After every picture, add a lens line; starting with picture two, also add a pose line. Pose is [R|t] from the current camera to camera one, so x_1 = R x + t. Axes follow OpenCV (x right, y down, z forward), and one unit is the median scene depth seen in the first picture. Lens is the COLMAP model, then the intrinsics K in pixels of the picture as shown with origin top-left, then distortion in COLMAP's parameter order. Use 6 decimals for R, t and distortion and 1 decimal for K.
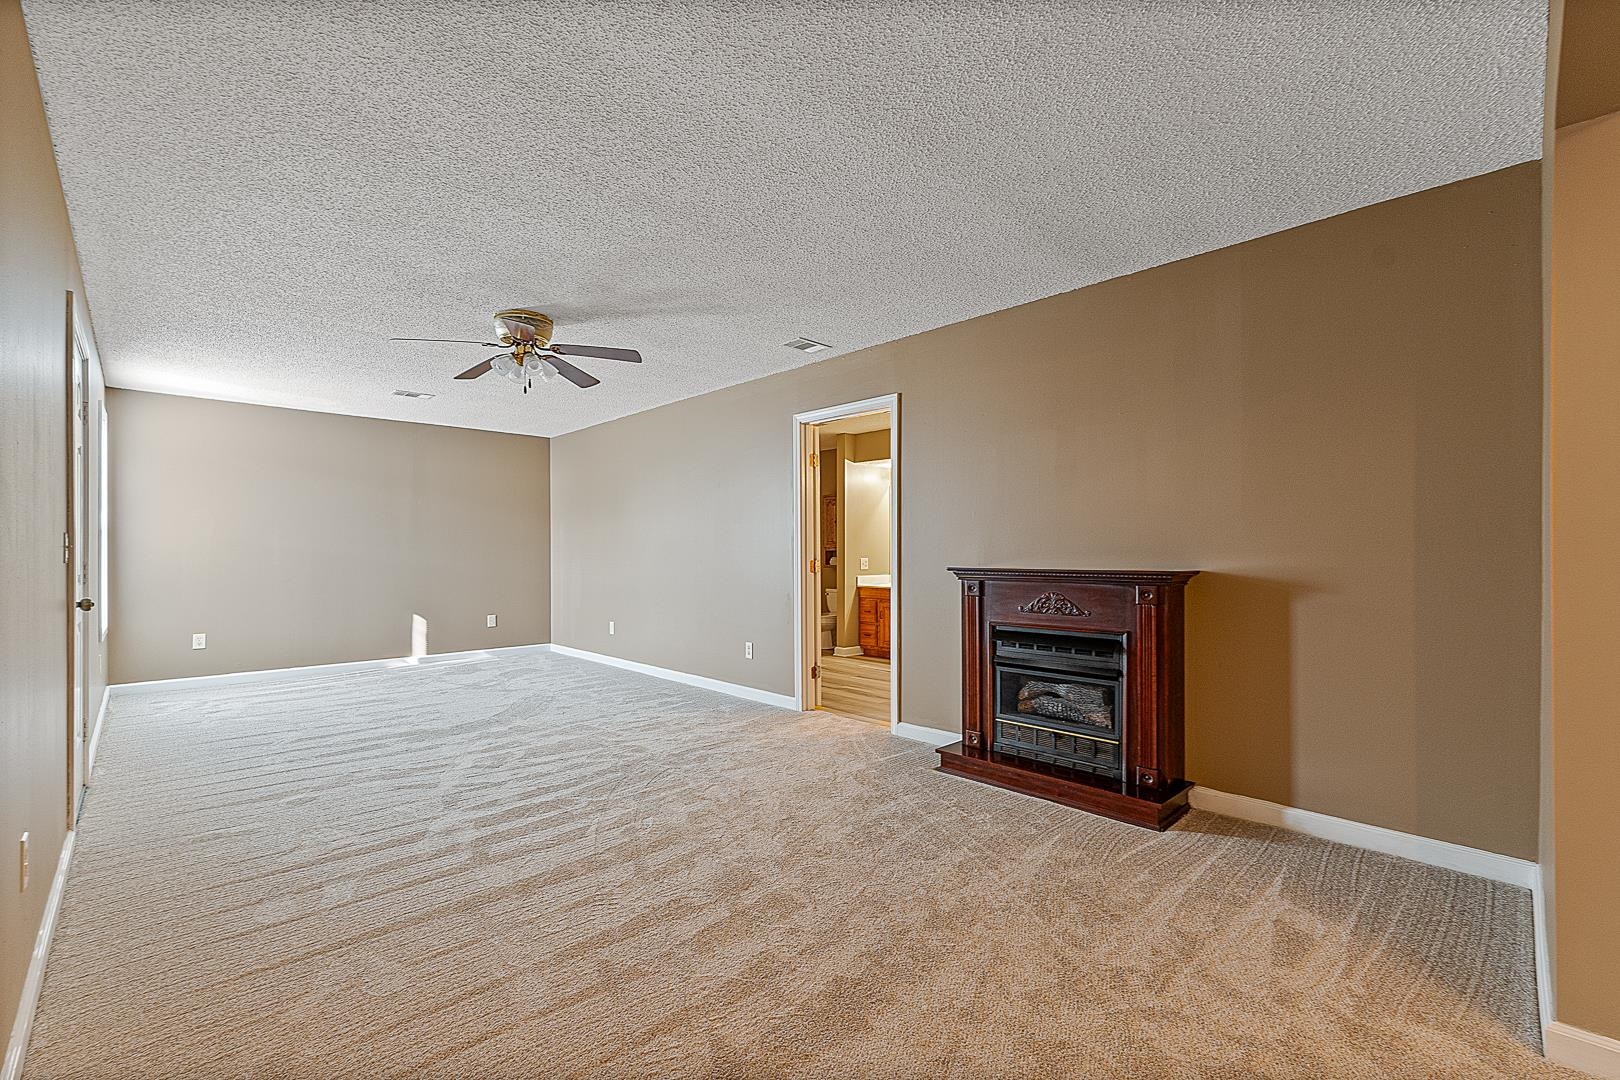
lens RADIAL K [[681.2, 0, 804.8], [0, 681.2, 548.4], [0, 0, 1]] dist [0.005082, -0.000854]
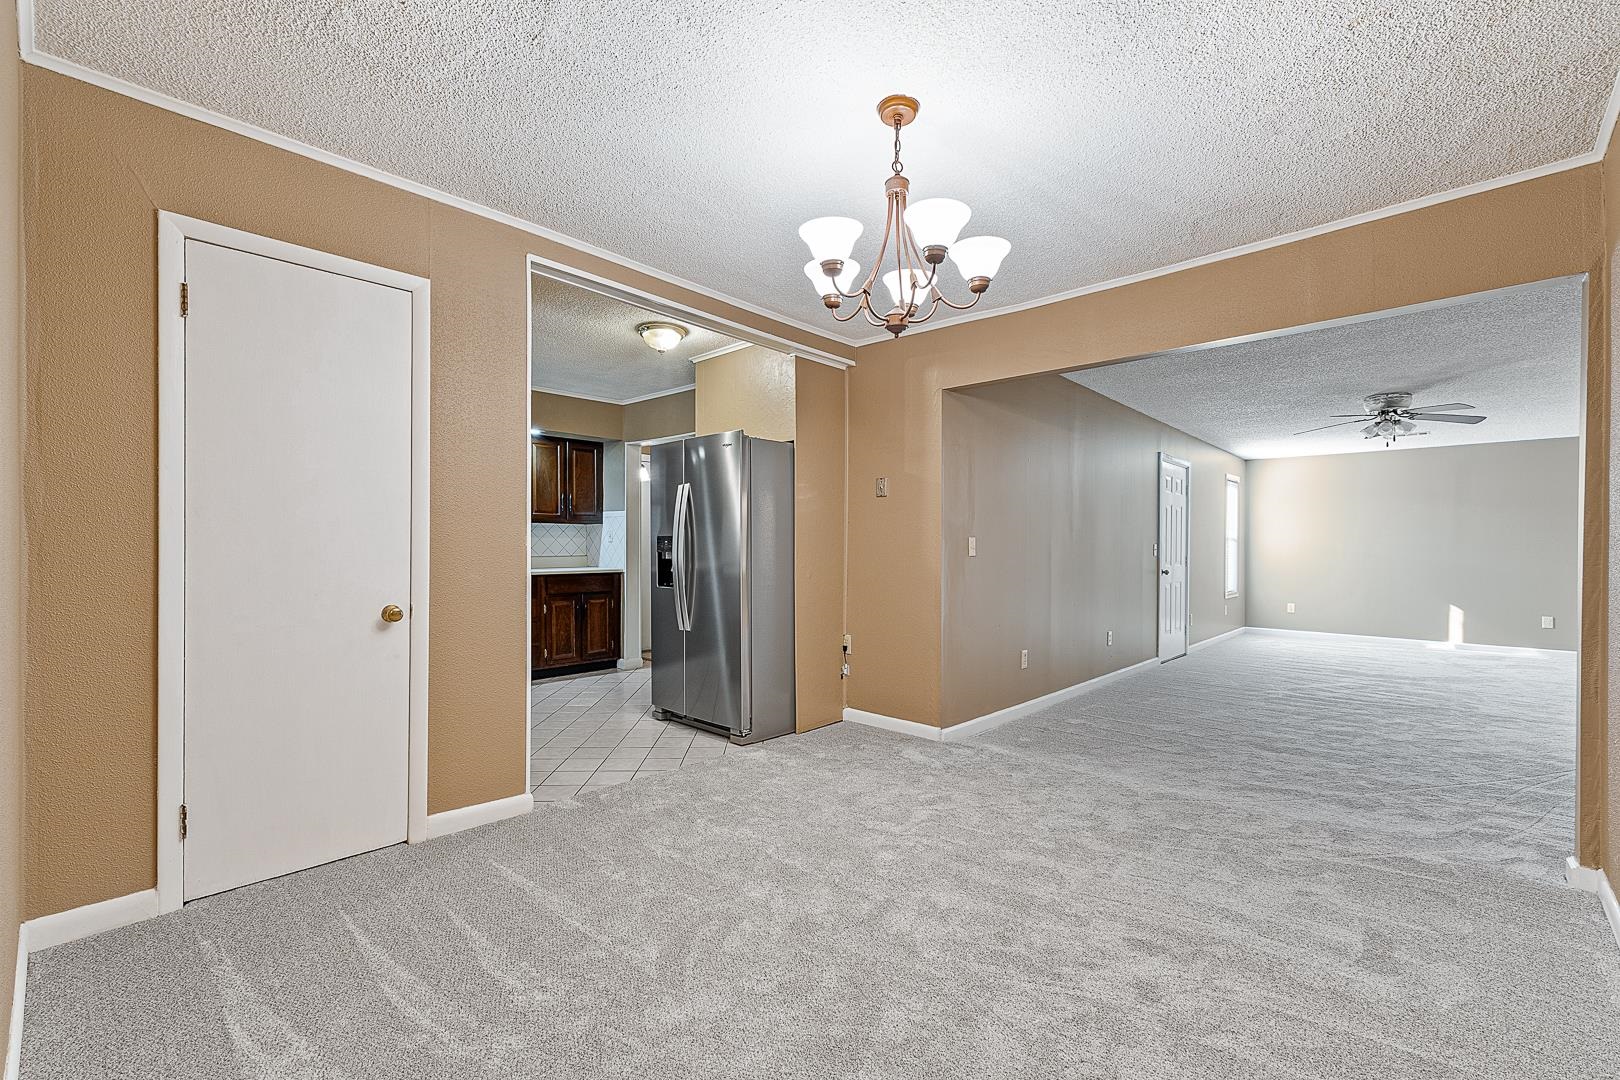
lens RADIAL K [[681.2, 0, 808.5], [0, 681.2, 550.4], [0, 0, 1]] dist [0.005082, -0.000854]
pose [[0.053292, 0.004780, -0.998568, 0.643842], [-0.002832, 0.999985, 0.004635, -0.003486], [0.998575, 0.002581, 0.053305, -0.209491]]
